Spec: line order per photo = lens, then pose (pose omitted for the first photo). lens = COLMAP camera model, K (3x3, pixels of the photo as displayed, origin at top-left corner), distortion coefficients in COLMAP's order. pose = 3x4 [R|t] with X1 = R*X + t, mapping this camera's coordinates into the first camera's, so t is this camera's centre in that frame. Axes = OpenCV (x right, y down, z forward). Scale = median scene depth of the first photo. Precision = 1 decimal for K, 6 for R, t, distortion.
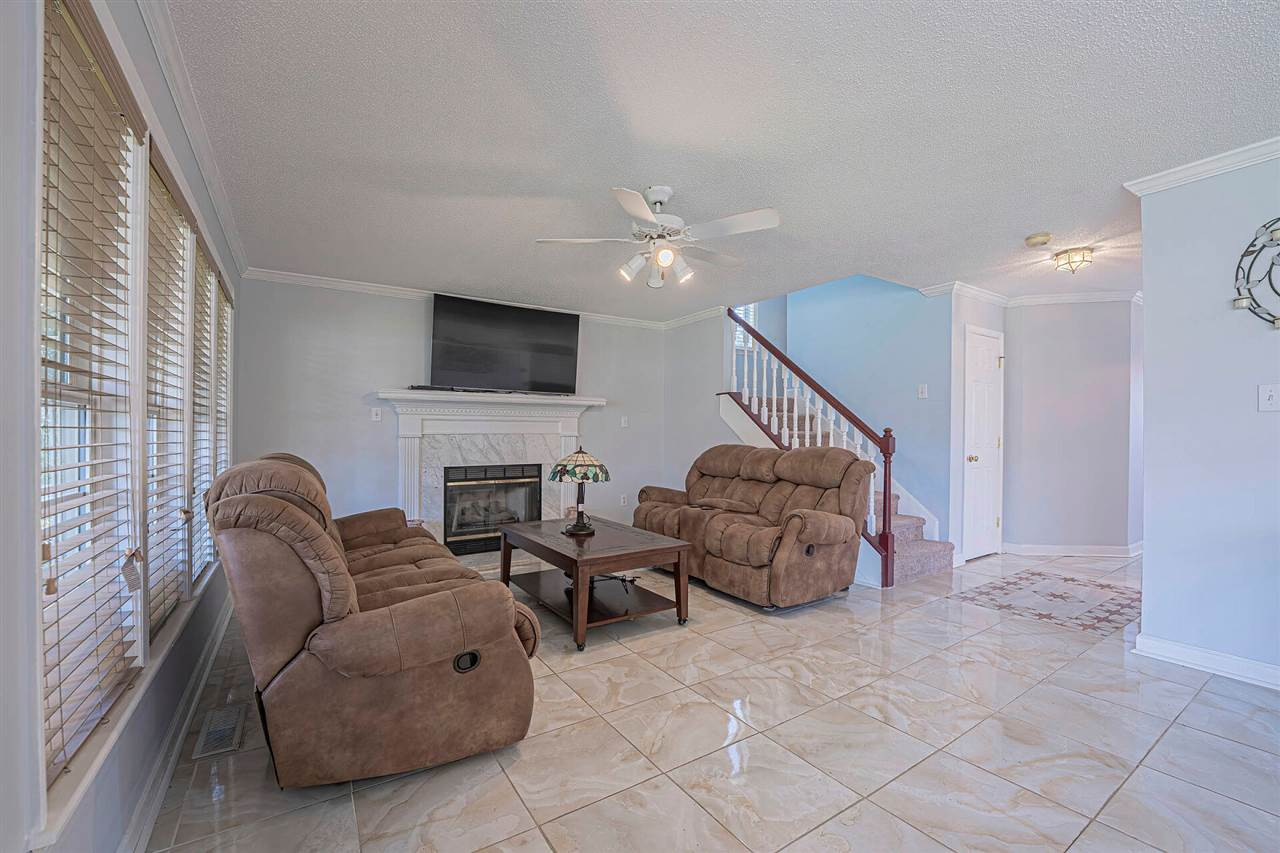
lens RADIAL K [[525.6, 0, 643.3], [0, 525.6, 432.8], [0, 0, 1]] dist [-0.014674, 0.000095]
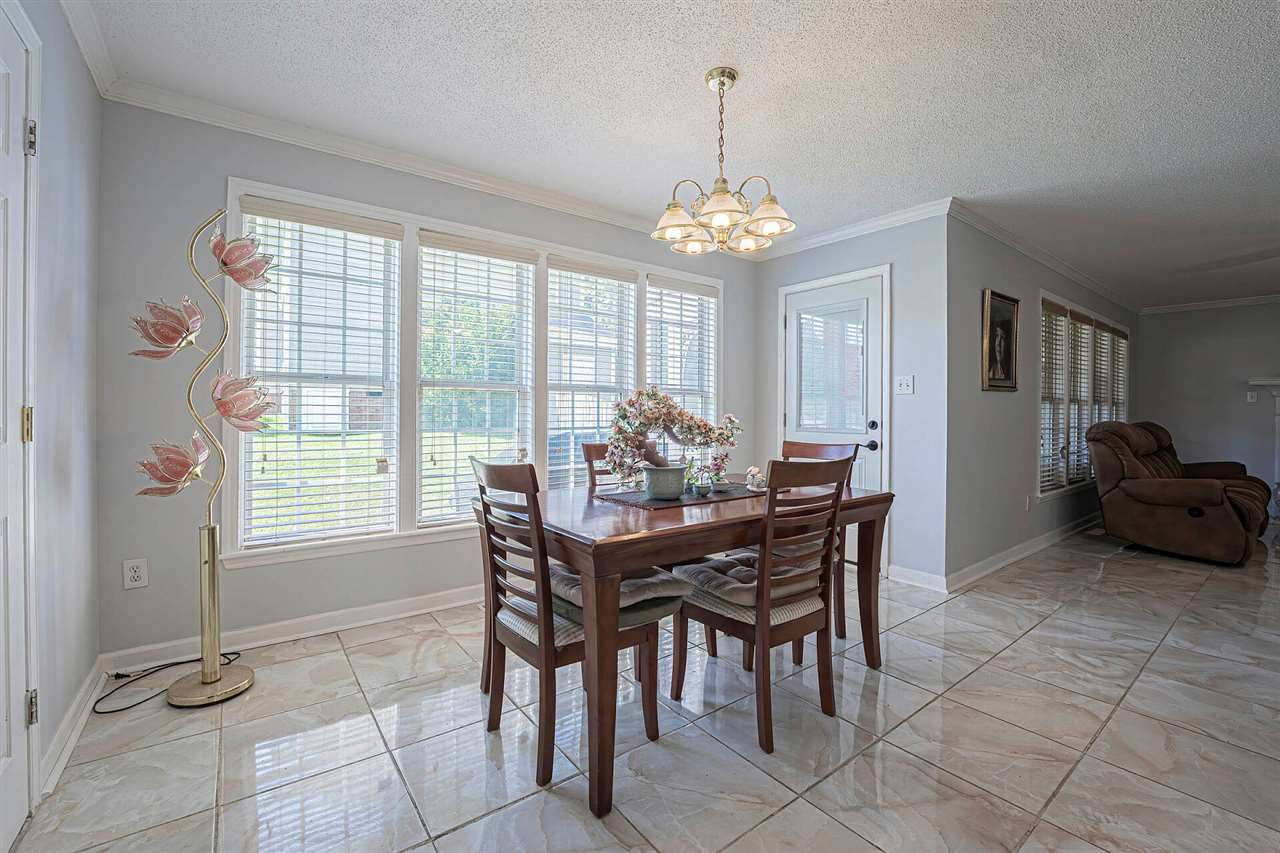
lens RADIAL K [[525.6, 0, 639.5], [0, 525.6, 419.1], [0, 0, 1]] dist [-0.014674, 0.000095]
pose [[0.069405, 0.017054, -0.997443, 0.690737], [-0.004827, 0.999848, 0.016759, 0.005107], [0.997577, 0.003652, 0.069477, -0.623143]]
